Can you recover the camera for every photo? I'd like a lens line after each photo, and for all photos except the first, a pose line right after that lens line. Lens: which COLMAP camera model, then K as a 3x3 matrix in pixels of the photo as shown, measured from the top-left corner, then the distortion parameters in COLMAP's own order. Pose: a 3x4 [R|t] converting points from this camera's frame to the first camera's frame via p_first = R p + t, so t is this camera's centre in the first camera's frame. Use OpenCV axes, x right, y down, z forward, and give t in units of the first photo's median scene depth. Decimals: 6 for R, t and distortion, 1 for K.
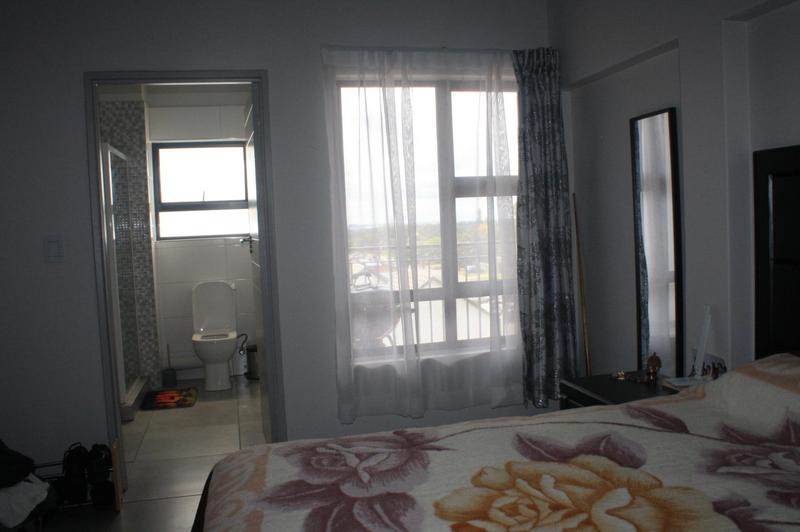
lens RADIAL K [[708.4, 0, 400.6], [0, 708.4, 267.1], [0, 0, 1]] dist [-0.153865, 0.141945]
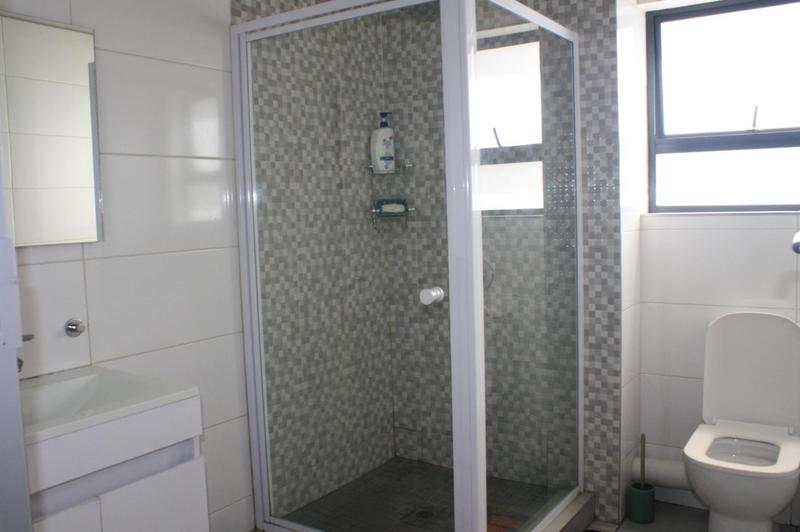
lens RADIAL K [[708.4, 0, 400.5], [0, 708.4, 265.8], [0, 0, 1]] dist [-0.153865, 0.141945]
pose [[0.682682, 0.083525, -0.725926, -0.173823], [-0.046357, 0.996395, 0.071050, -0.043290], [0.729244, -0.014853, 0.684093, 0.843942]]
